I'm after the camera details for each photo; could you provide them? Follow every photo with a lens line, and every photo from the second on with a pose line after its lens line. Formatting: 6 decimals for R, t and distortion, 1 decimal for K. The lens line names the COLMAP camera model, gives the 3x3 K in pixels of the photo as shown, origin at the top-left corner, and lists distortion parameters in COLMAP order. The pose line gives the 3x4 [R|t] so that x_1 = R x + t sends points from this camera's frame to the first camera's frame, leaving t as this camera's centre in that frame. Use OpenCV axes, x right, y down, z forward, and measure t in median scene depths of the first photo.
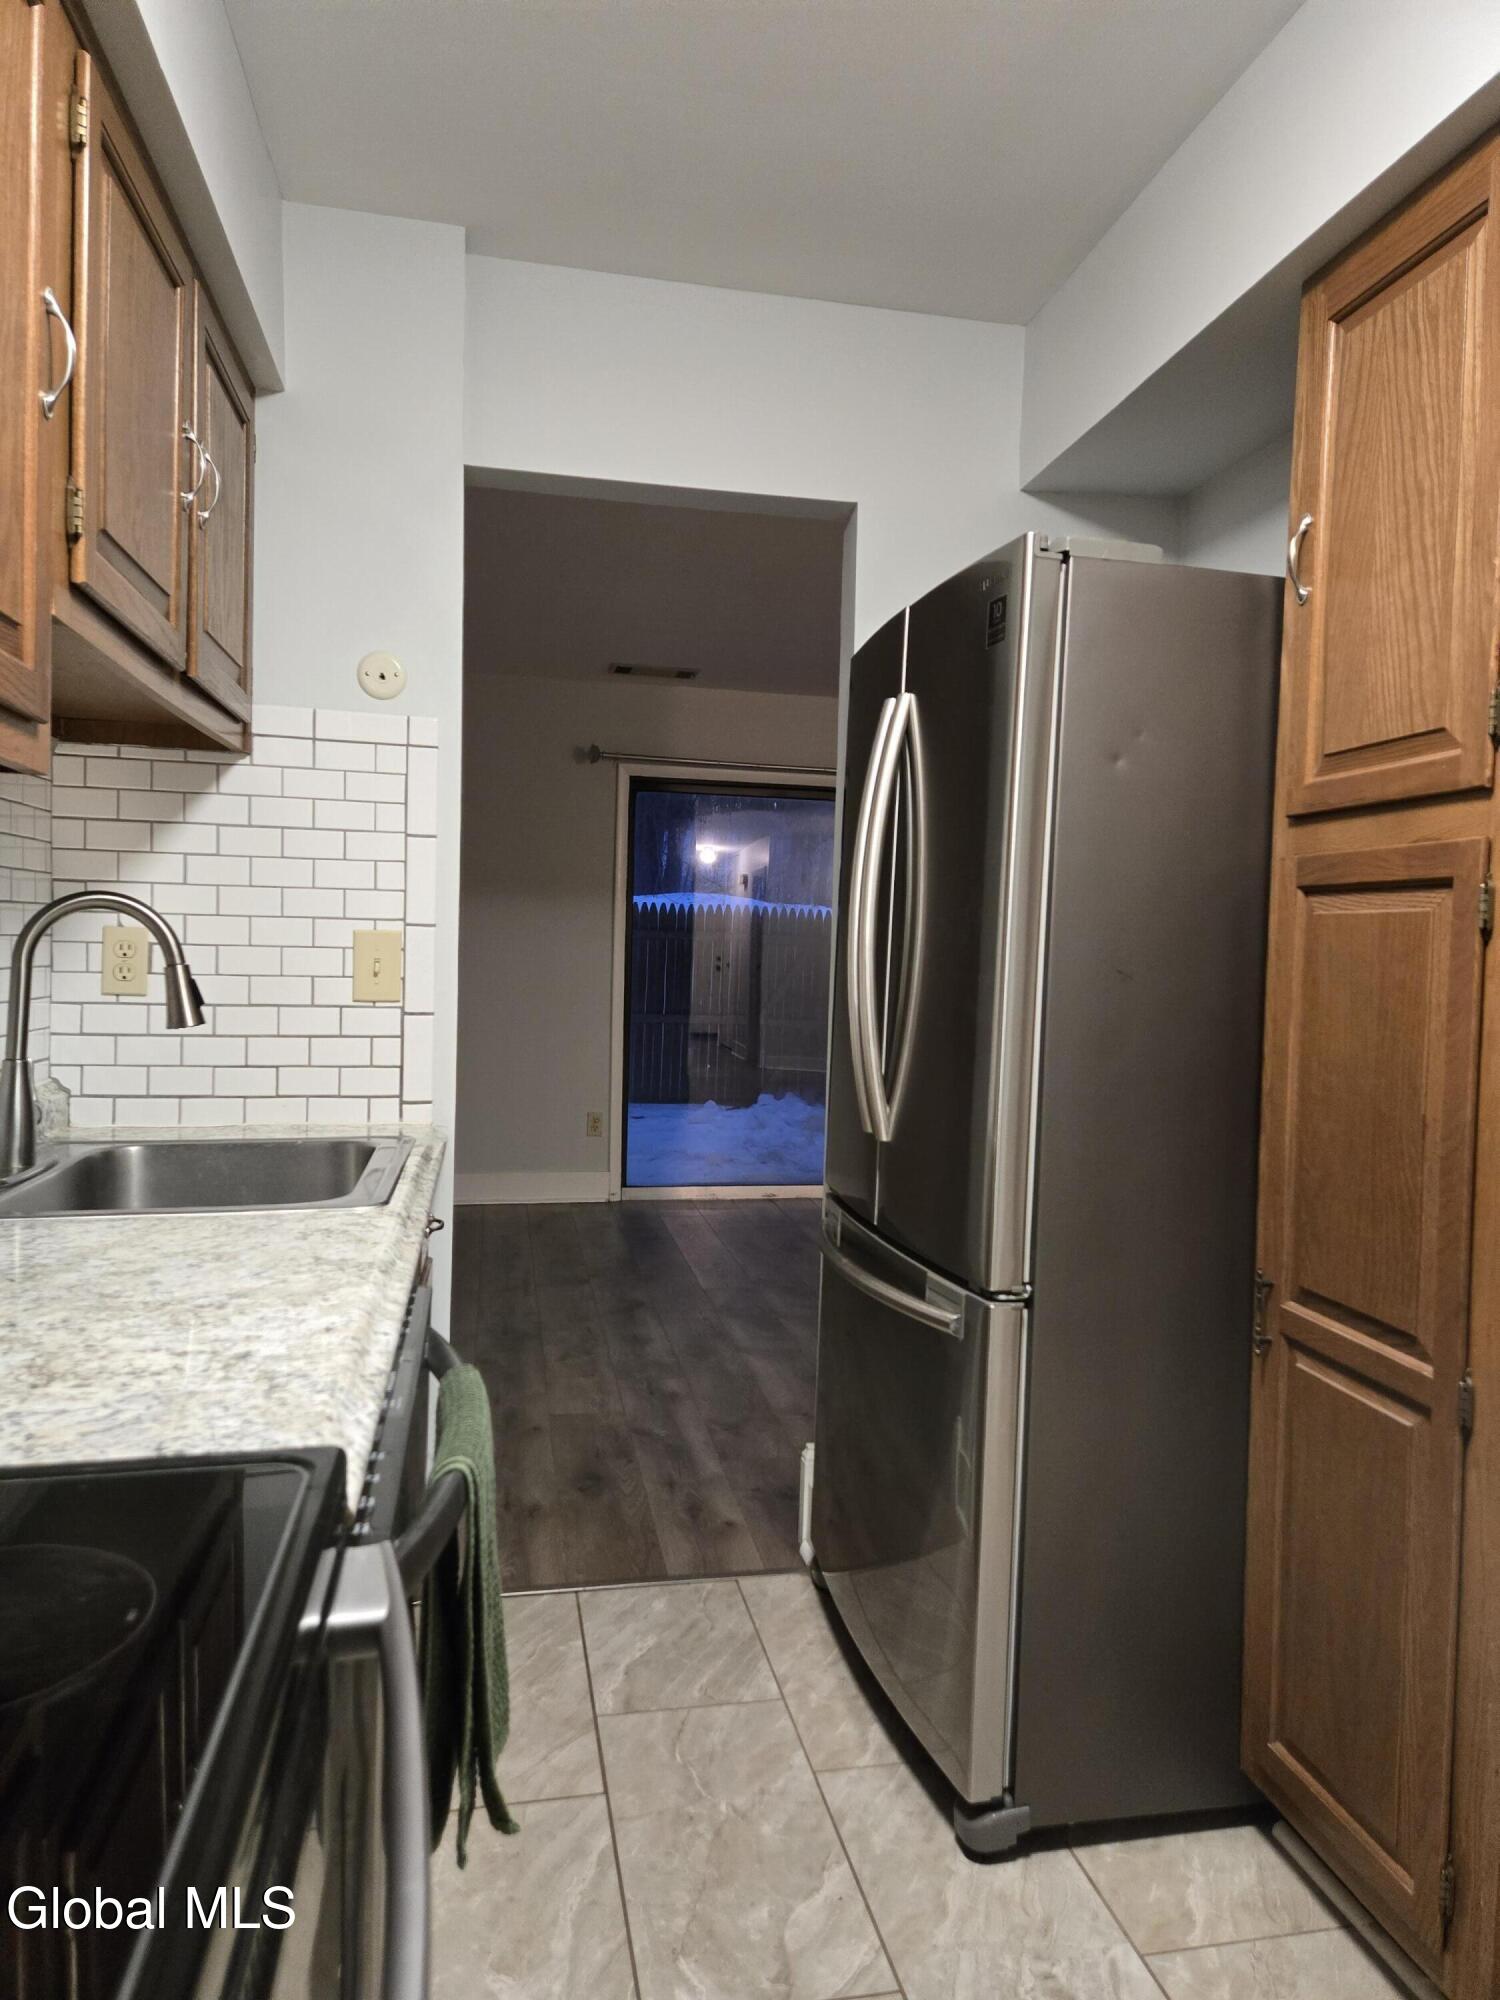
lens RADIAL K [[1341.7, 0, 763.0], [0, 1341.7, 975.7], [0, 0, 1]] dist [0.083958, -0.074765]
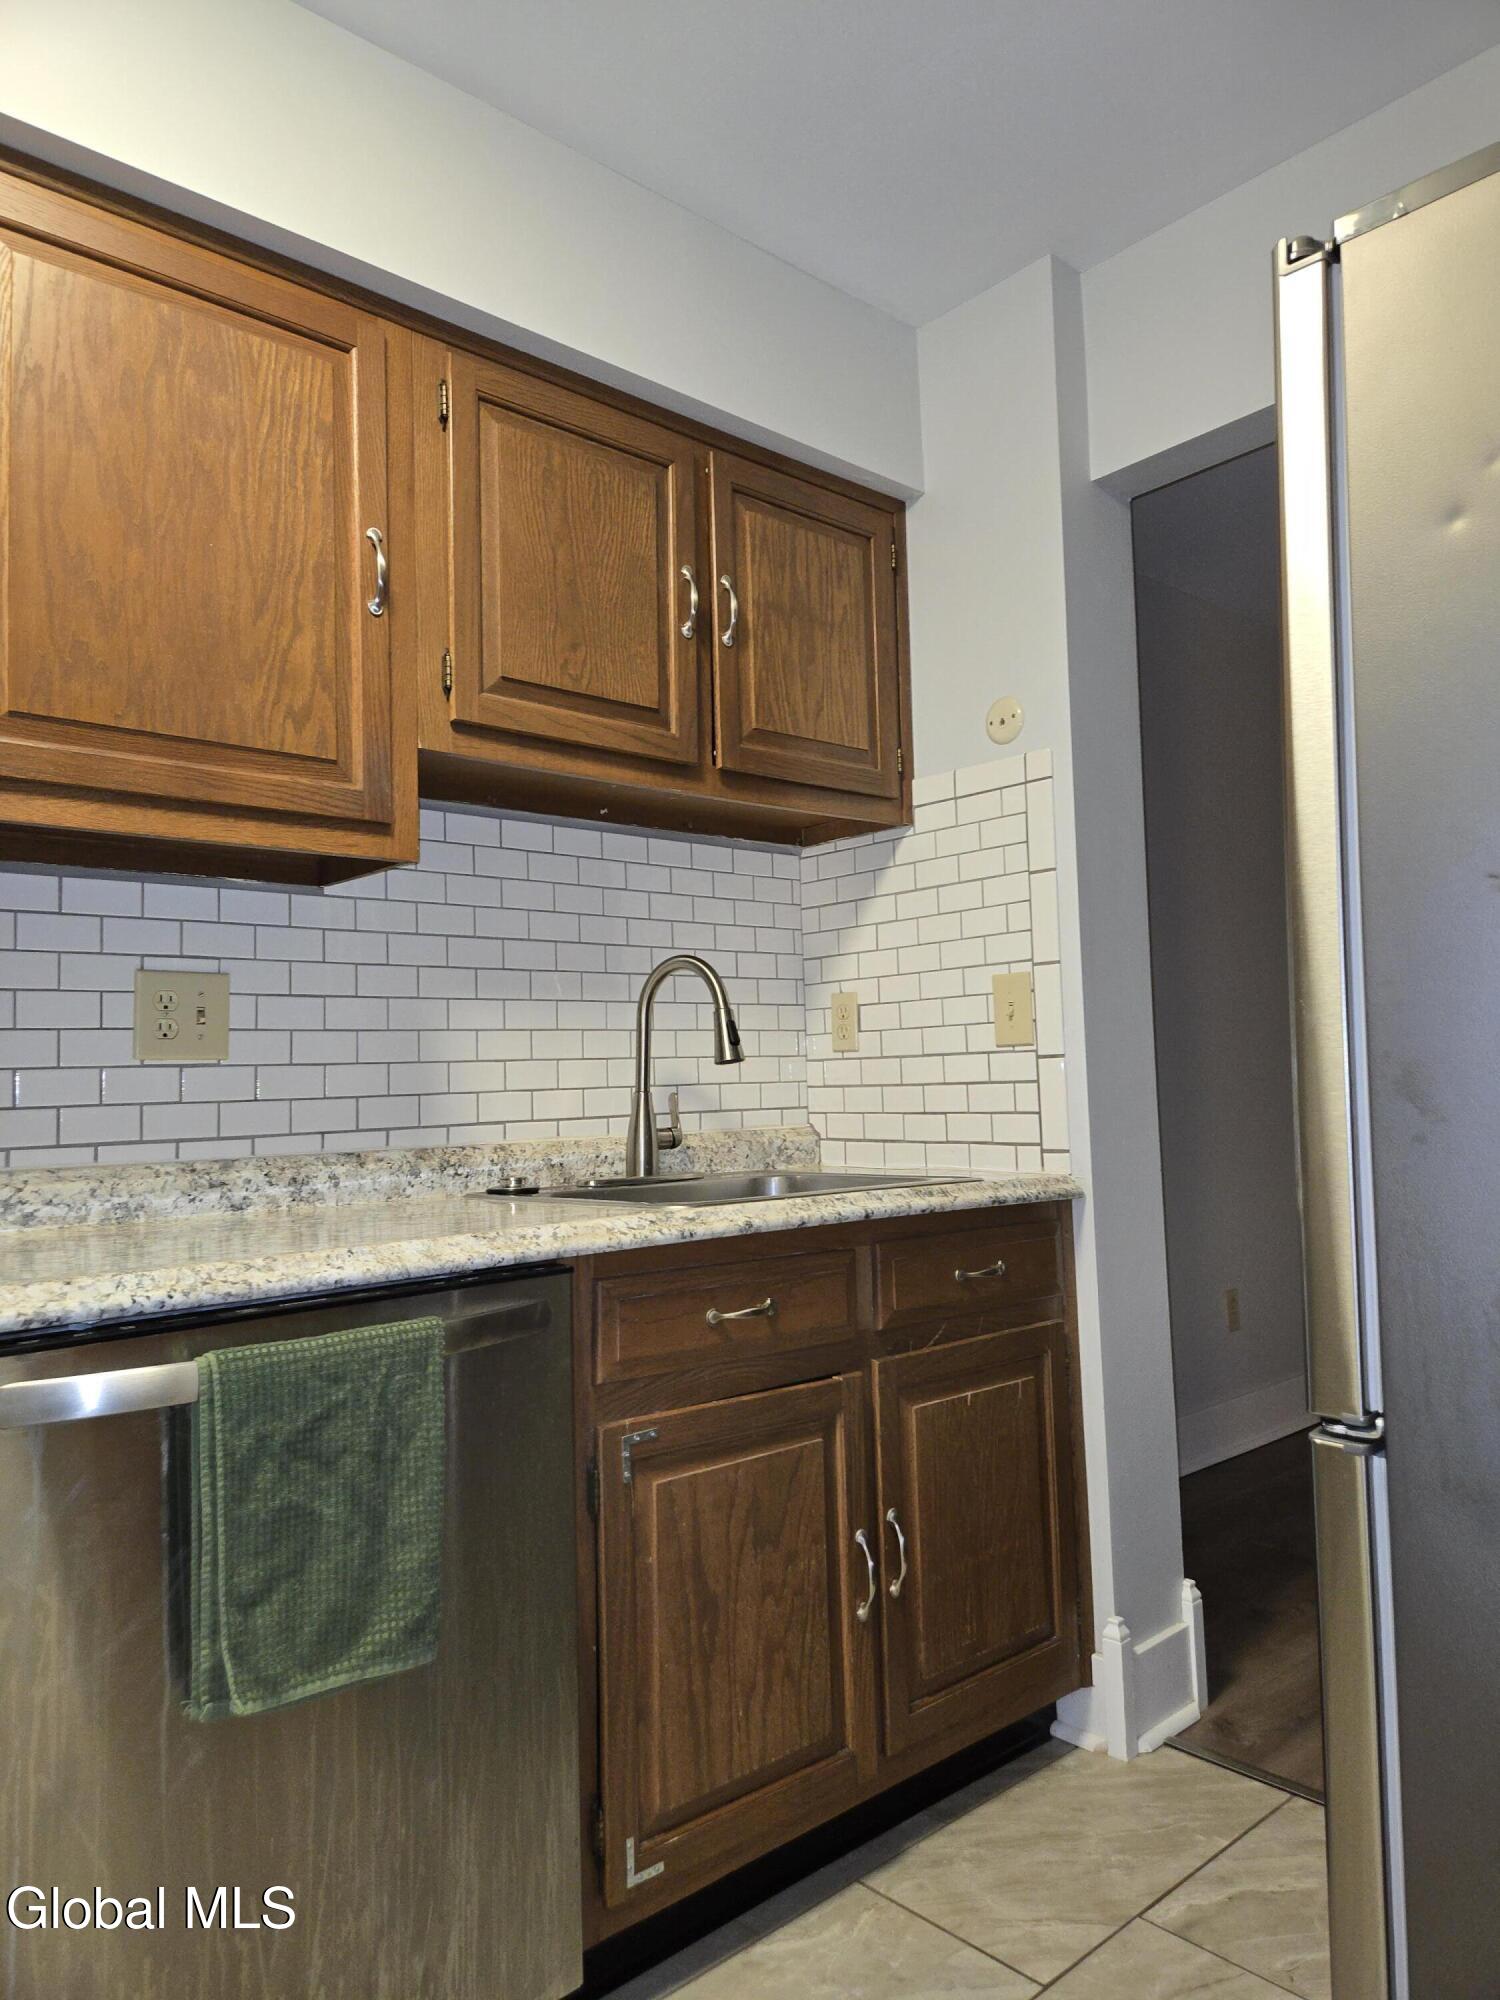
lens RADIAL K [[1341.7, 0, 763.0], [0, 1341.7, 975.7], [0, 0, 1]] dist [0.083958, -0.074765]
pose [[0.501133, -0.109344, -0.858434, 0.516200], [0.022078, 0.993278, -0.113631, 0.083700], [0.865089, 0.037992, 0.500178, 0.390487]]
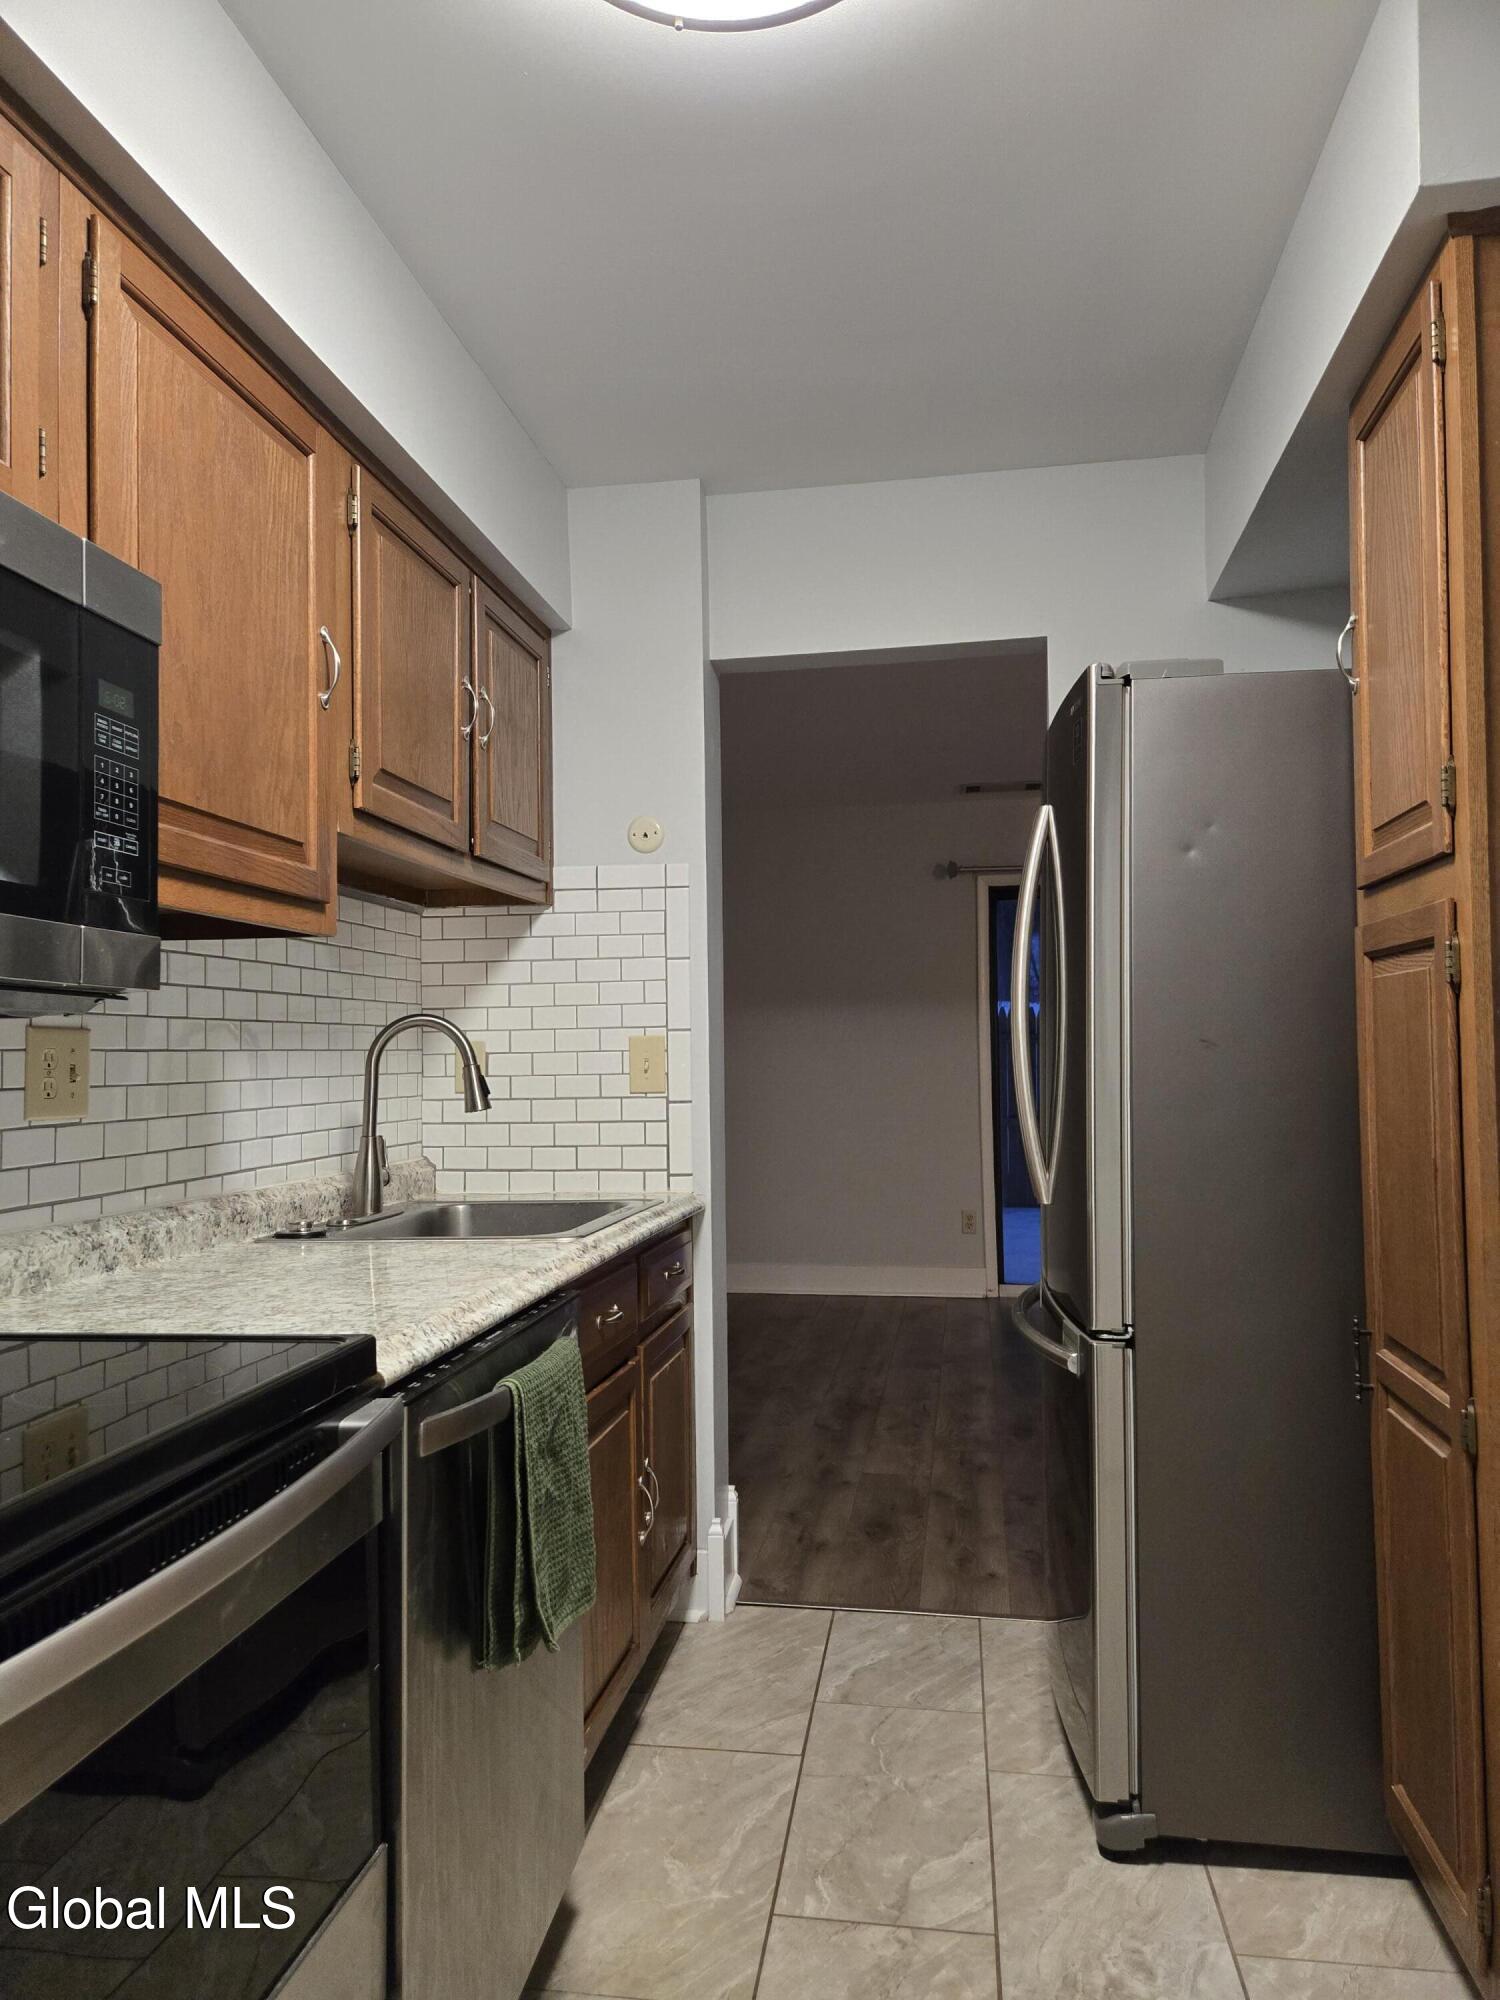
lens RADIAL K [[1355.5, 0, 739.1], [0, 1355.5, 995.6], [0, 0, 1]] dist [0.086568, -0.076697]
pose [[0.932248, -0.054660, -0.357667, 0.271325], [0.029703, 0.996748, -0.074905, 0.028598], [0.360599, 0.059206, 0.930840, -0.153810]]
